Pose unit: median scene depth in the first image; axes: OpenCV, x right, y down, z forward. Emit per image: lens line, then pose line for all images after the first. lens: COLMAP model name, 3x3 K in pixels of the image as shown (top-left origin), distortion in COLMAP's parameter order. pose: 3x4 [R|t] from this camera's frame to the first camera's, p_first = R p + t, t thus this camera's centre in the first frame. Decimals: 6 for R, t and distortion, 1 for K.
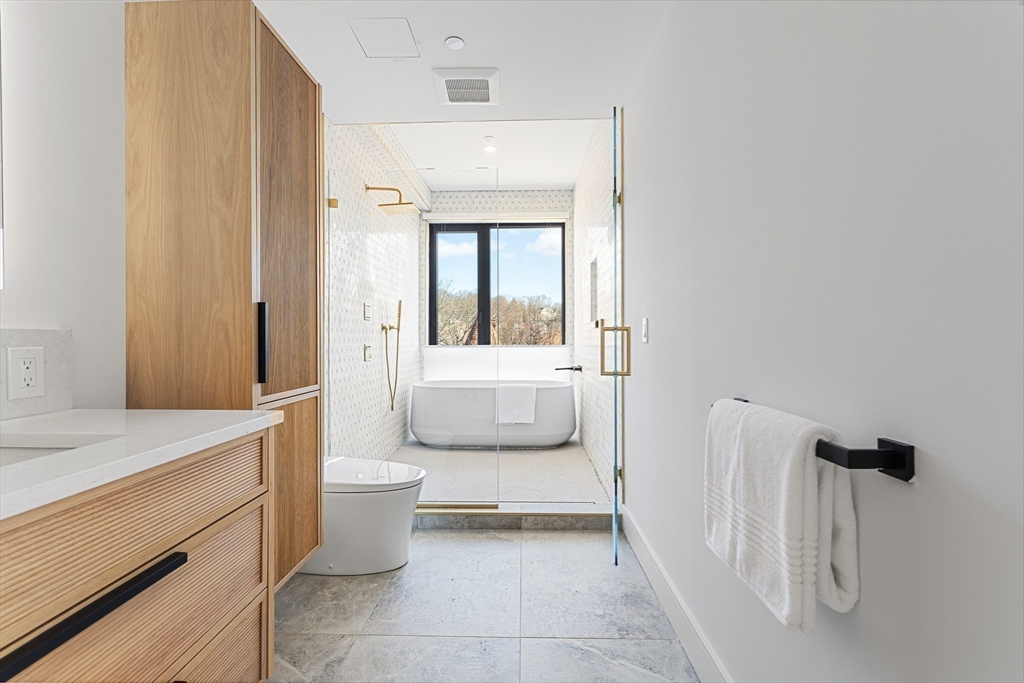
lens RADIAL K [[453.3, 0, 507.9], [0, 453.3, 337.2], [0, 0, 1]] dist [0.000753, 0.000164]
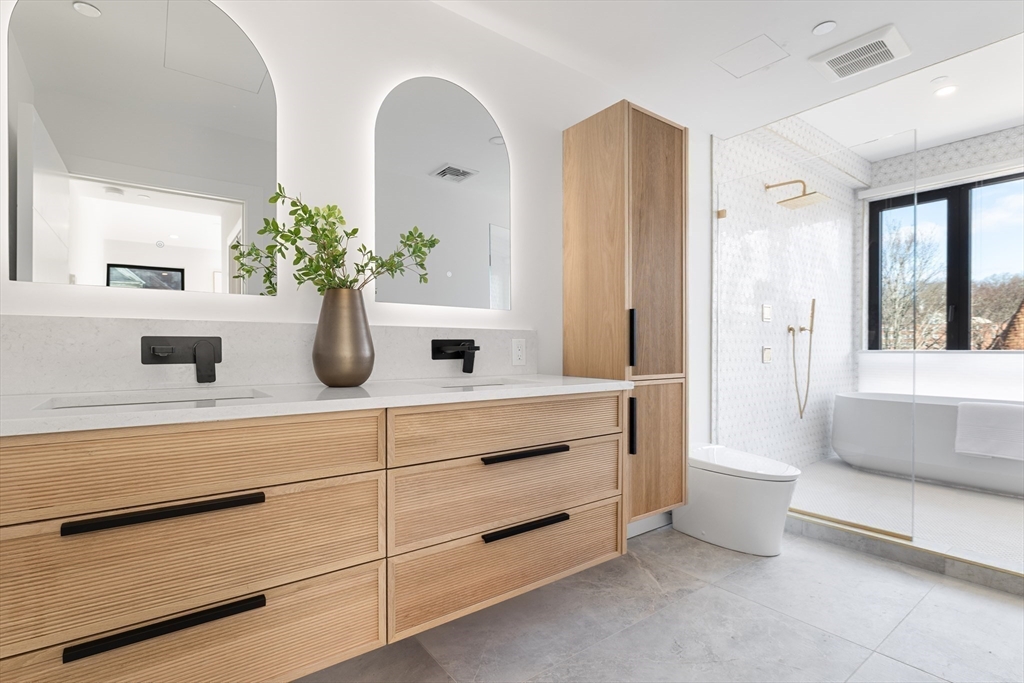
lens RADIAL K [[486.1, 0, 509.3], [0, 486.1, 353.6], [0, 0, 1]] dist [-0.000041, 0.000266]
pose [[0.632268, 0.011685, -0.774662, 0.203180], [0.000600, 0.999879, 0.015571, 0.020035], [0.774750, -0.010310, 0.632184, -0.134224]]
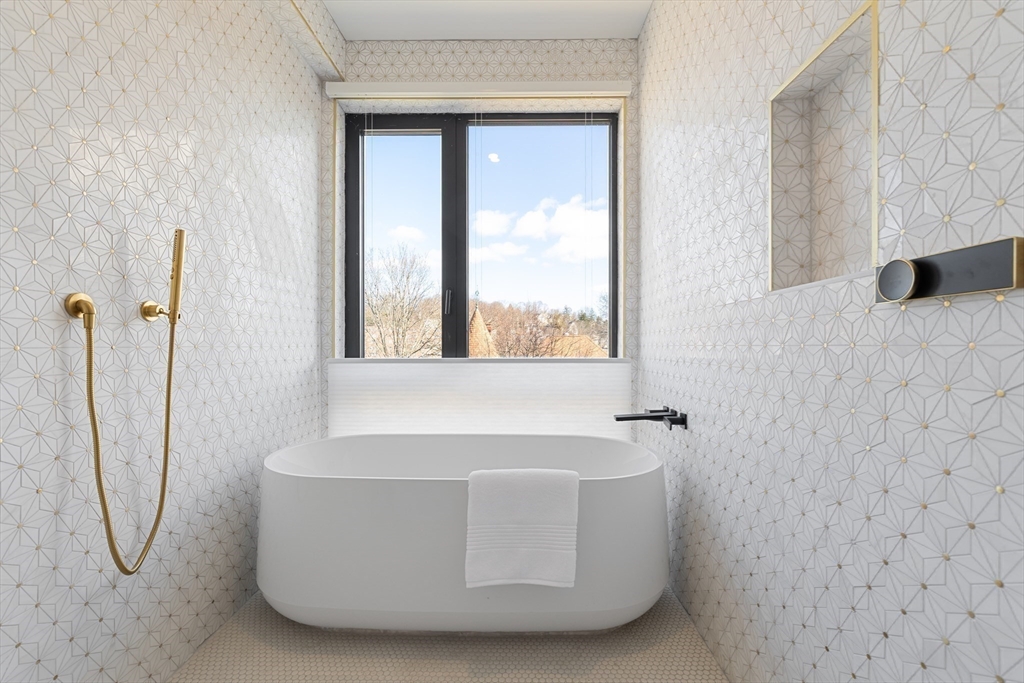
lens RADIAL K [[453.3, 0, 507.9], [0, 453.3, 337.2], [0, 0, 1]] dist [0.000753, 0.000164]
pose [[0.999965, 0.003015, 0.007741, 0.003159], [-0.002916, 0.999914, -0.012789, 0.002210], [-0.007779, 0.012766, 0.999888, 1.026937]]
